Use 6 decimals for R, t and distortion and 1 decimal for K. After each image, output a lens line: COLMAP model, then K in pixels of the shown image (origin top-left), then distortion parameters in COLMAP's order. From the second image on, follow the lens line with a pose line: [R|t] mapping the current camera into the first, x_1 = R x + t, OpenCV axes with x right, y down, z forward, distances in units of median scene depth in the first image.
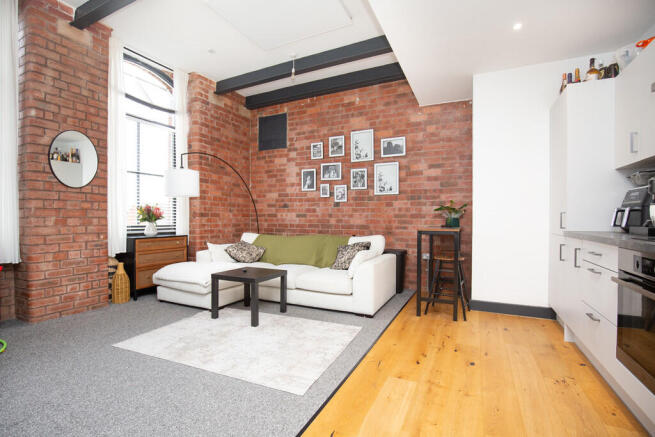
lens RADIAL K [[311.5, 0, 327.5], [0, 311.5, 218.5], [0, 0, 1]] dist [-0.029122, 0.000041]
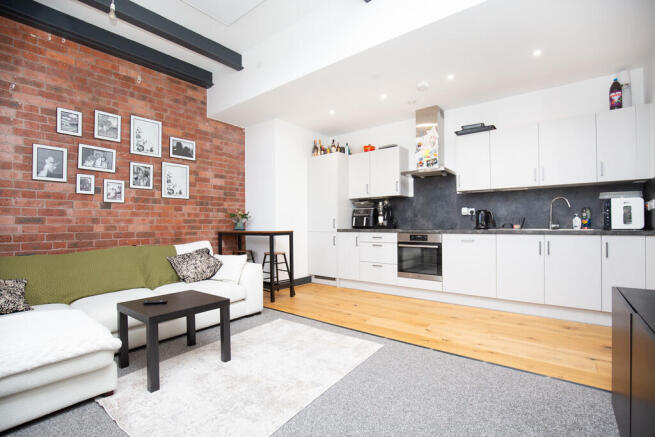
lens RADIAL K [[301.9, 0, 328.9], [0, 301.9, 220.5], [0, 0, 1]] dist [-0.033104, 0.004924]
pose [[0.204627, 0.005625, 0.978824, -0.585236], [0.010577, 0.999912, -0.007957, 0.001423], [-0.978783, 0.011981, 0.204550, 0.373642]]
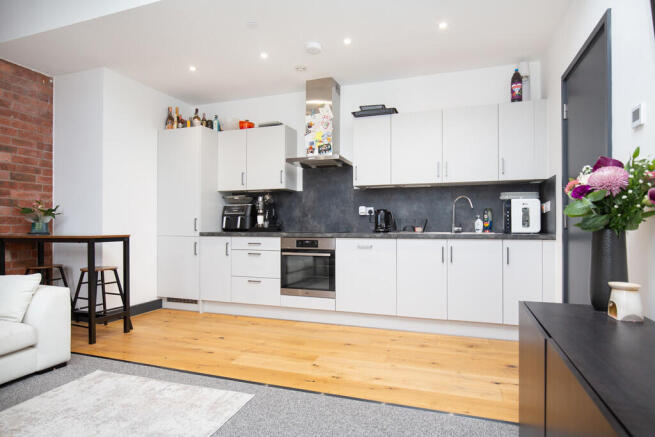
lens RADIAL K [[374.9, 0, 327.5], [0, 374.9, 218.5], [0, 0, 1]] dist [-0.009994, -0.000191]
pose [[-0.117866, 0.013605, 0.992936, -0.526746], [0.003868, 0.999905, -0.013241, 0.001830], [-0.993022, 0.002280, -0.117907, 0.352544]]
